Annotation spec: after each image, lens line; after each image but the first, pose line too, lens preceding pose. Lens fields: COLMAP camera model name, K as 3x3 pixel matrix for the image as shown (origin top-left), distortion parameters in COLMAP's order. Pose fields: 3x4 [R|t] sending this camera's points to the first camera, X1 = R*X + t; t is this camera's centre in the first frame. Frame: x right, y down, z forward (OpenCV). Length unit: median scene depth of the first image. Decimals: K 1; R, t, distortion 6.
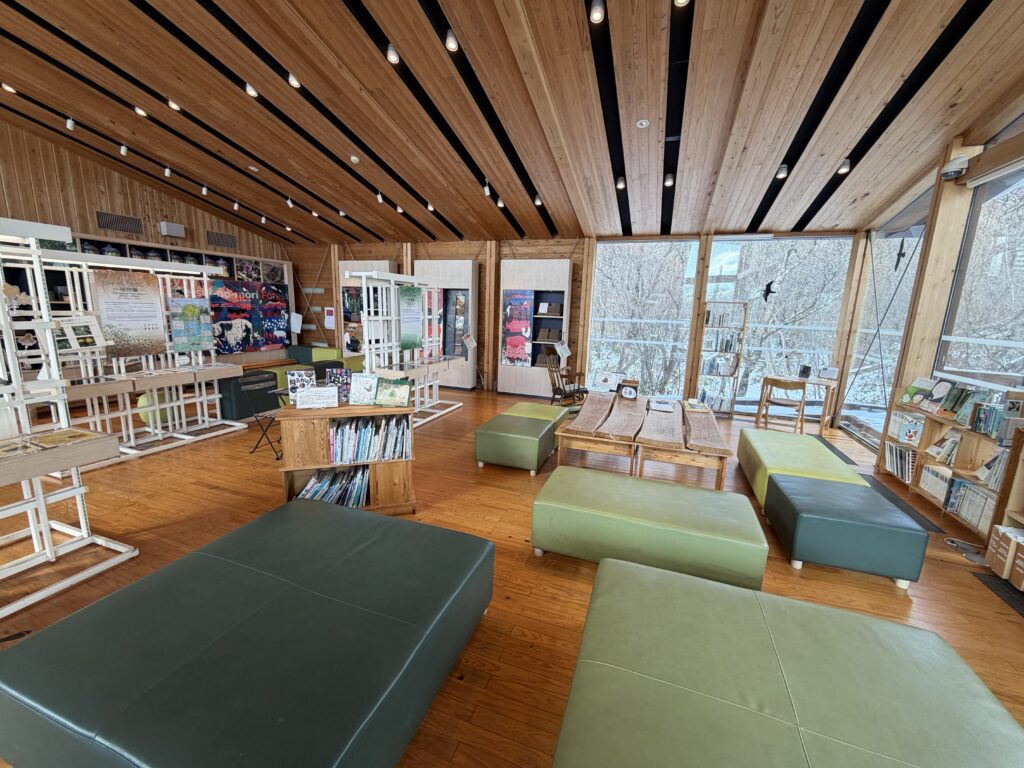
lens RADIAL K [[409.4, 0, 514.6], [0, 409.4, 385.7], [0, 0, 1]] dist [0.001118, 0.000031]
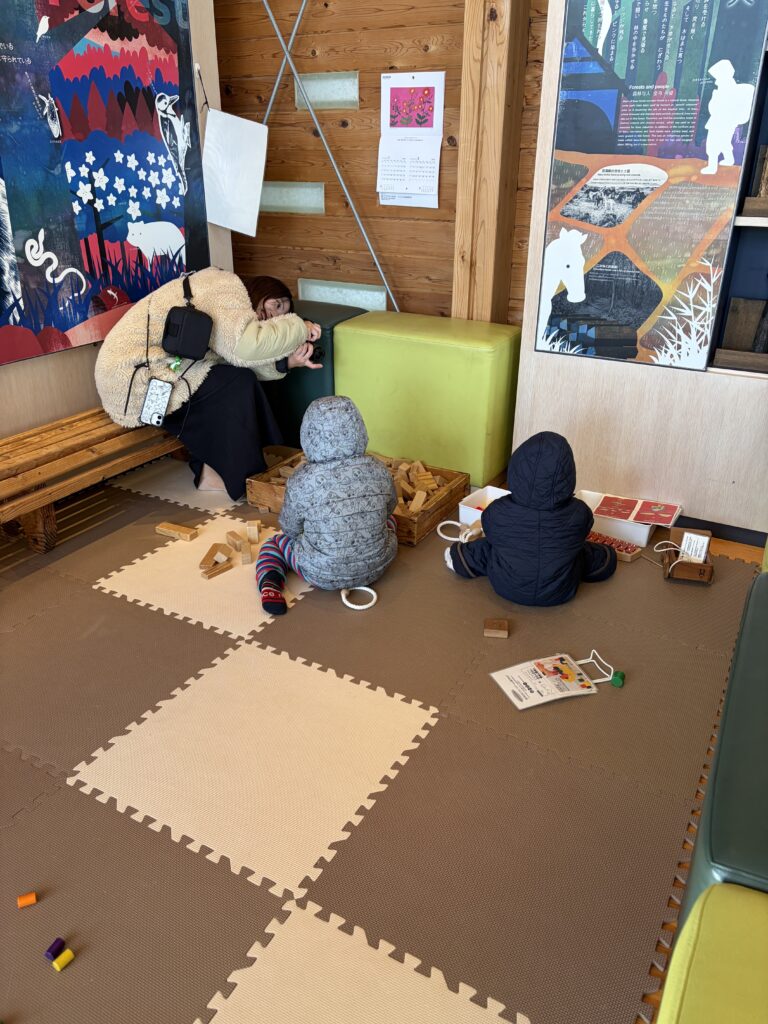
lens RADIAL K [[776.1, 0, 382.3], [0, 776.1, 512.7], [0, 0, 1]] dist [0.000947, -0.001458]
pose [[0.987322, 0.044299, -0.152425, -0.419080], [-0.007098, 0.971628, 0.236407, -0.091974], [0.158573, -0.232328, 0.959624, 0.662943]]
